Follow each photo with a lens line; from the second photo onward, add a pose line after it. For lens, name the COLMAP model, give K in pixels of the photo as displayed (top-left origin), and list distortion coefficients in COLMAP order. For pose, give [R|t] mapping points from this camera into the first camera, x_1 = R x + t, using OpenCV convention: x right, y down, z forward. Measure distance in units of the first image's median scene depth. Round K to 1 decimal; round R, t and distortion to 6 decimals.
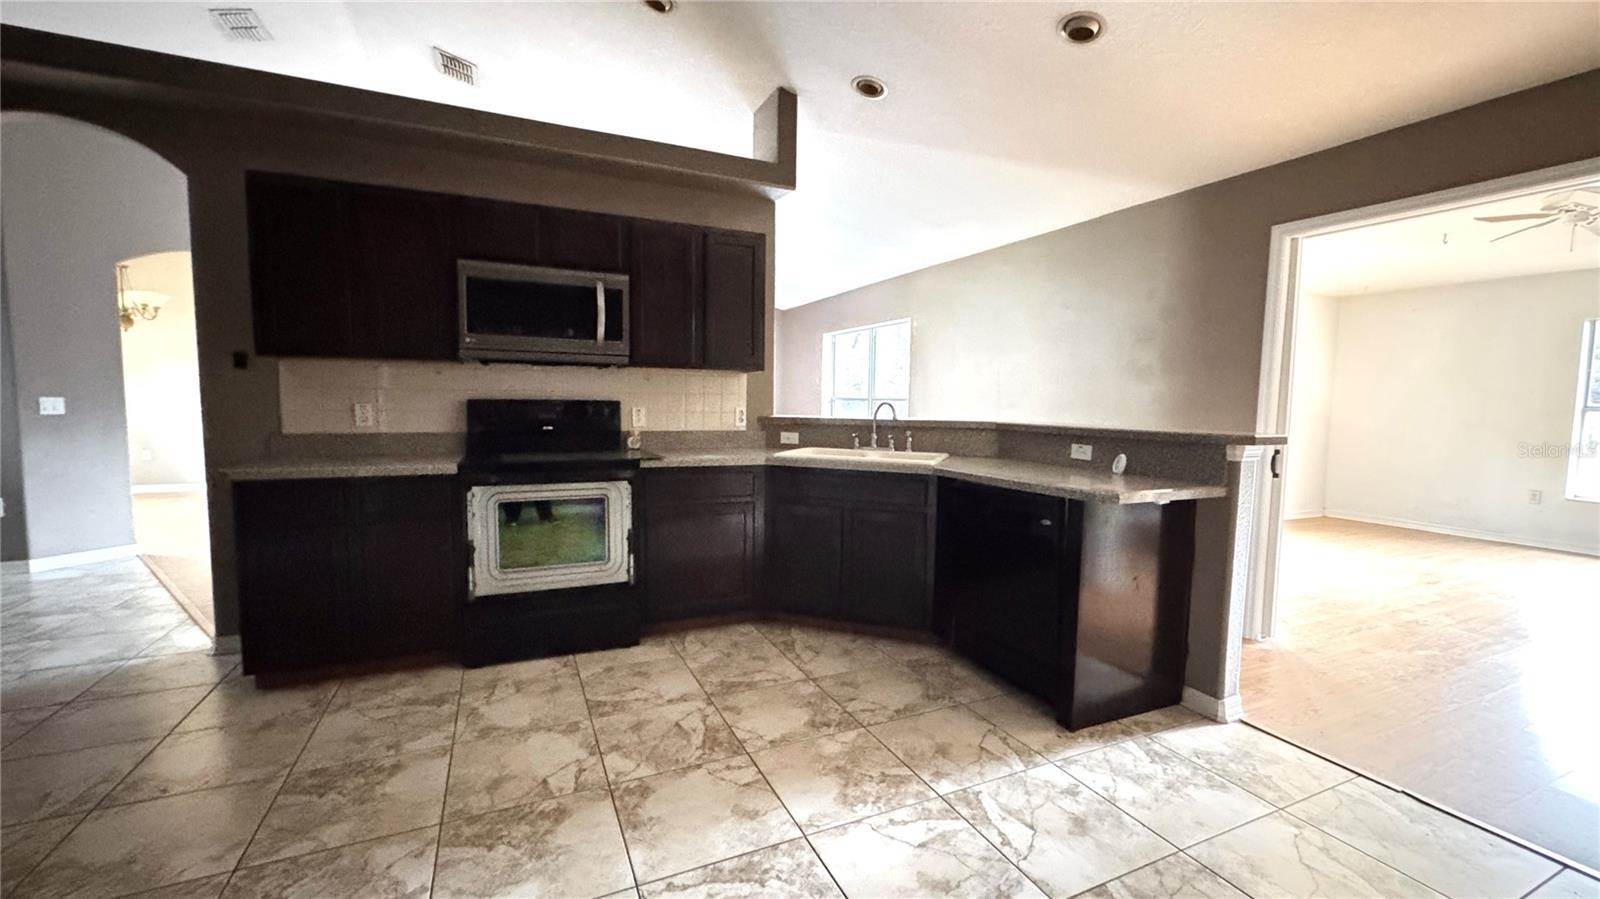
lens RADIAL K [[636.0, 0, 798.3], [0, 636.0, 450.2], [0, 0, 1]] dist [-0.003158, 0.000965]
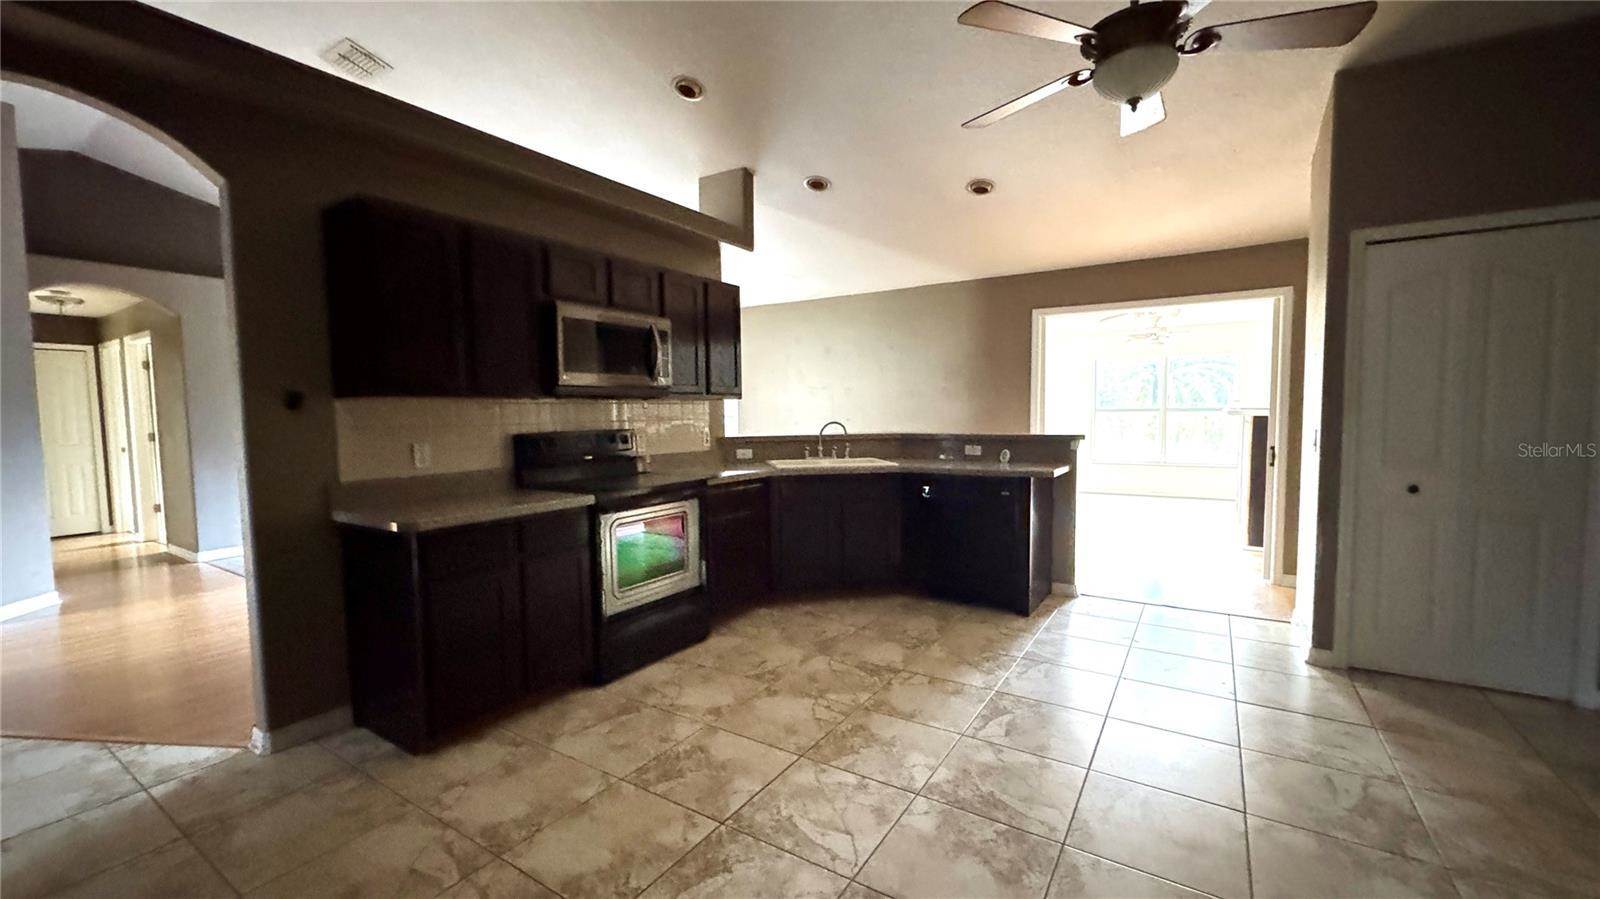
lens RADIAL K [[636.0, 0, 792.1], [0, 636.0, 450.4], [0, 0, 1]] dist [-0.003158, 0.000965]
pose [[0.846231, -0.058760, 0.529567, -0.781776], [0.065824, 0.997816, 0.005532, -0.035653], [-0.528735, 0.030176, 0.848250, -0.083949]]
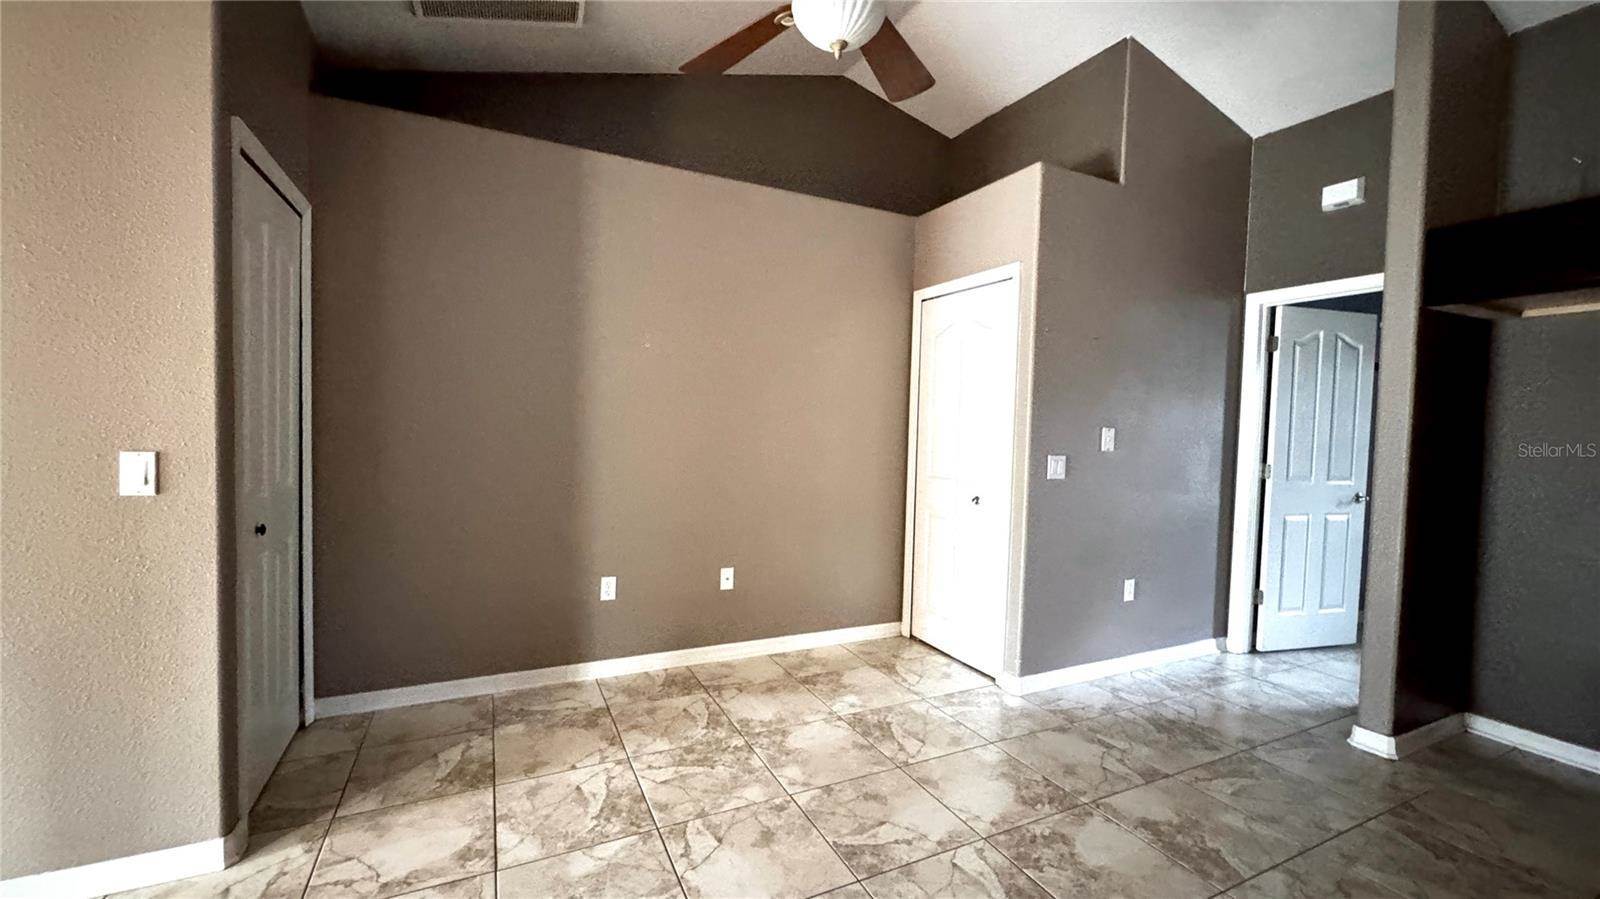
lens RADIAL K [[636.0, 0, 793.2], [0, 636.0, 454.4], [0, 0, 1]] dist [-0.003158, 0.000965]
pose [[-0.998758, -0.040281, -0.029339, 0.027349], [-0.043736, 0.990726, 0.128645, -0.106489], [0.023885, 0.129768, -0.991257, 0.970756]]
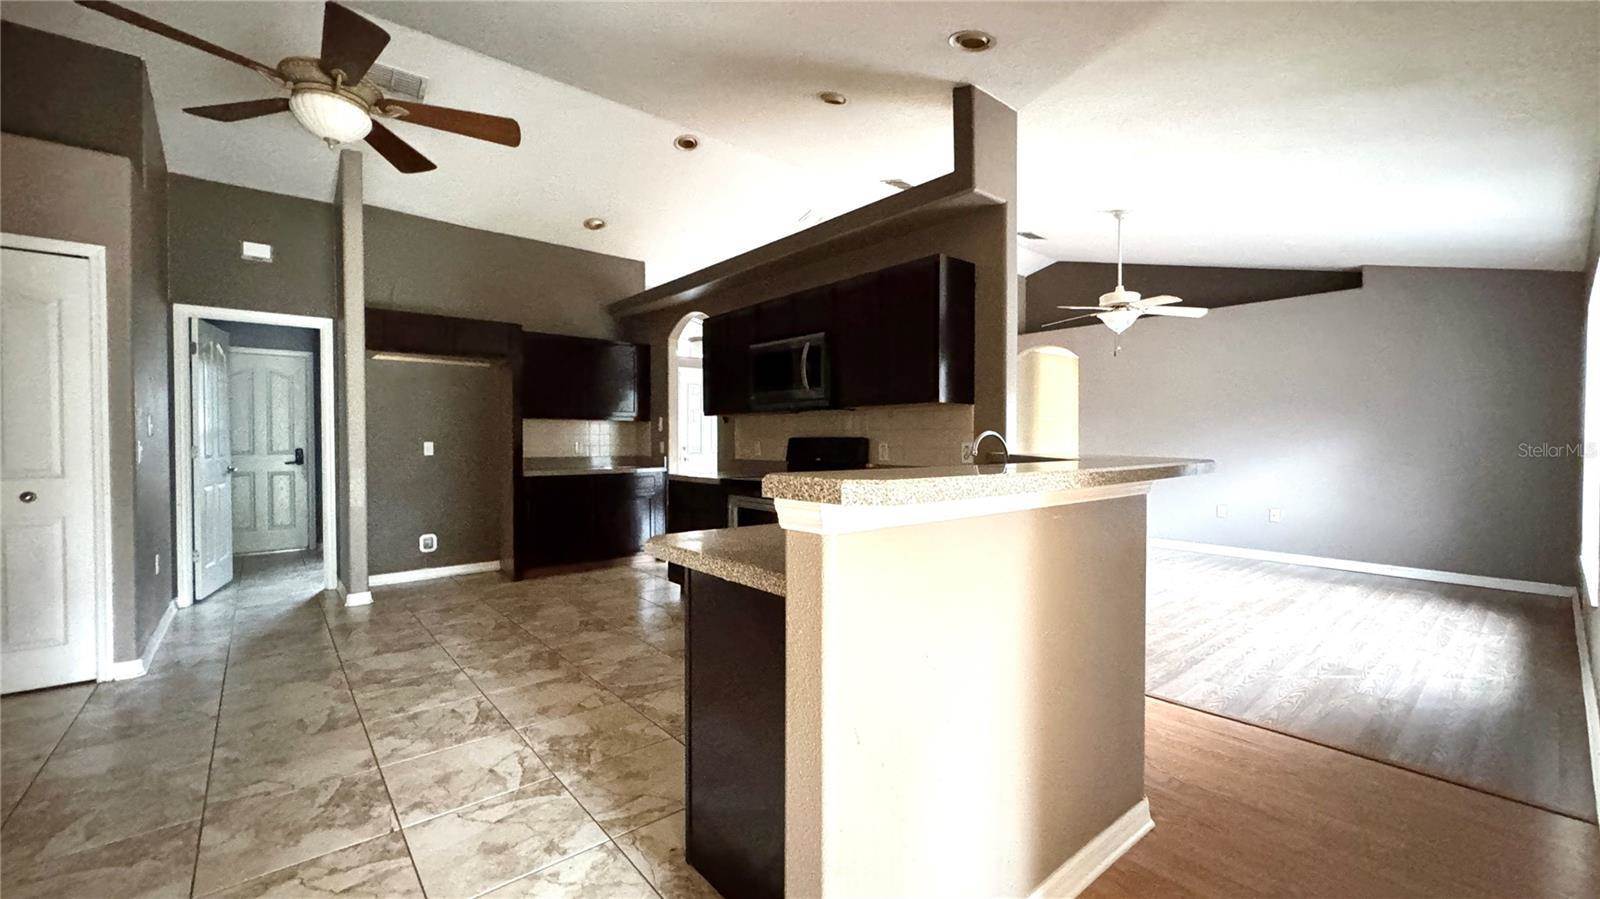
lens RADIAL K [[636.0, 0, 801.1], [0, 636.0, 446.8], [0, 0, 1]] dist [-0.003158, 0.000965]
pose [[0.273890, -0.005165, -0.961747, 0.974510], [-0.072647, 0.997018, -0.026043, -0.027780], [0.959013, 0.077001, 0.272698, 0.725989]]
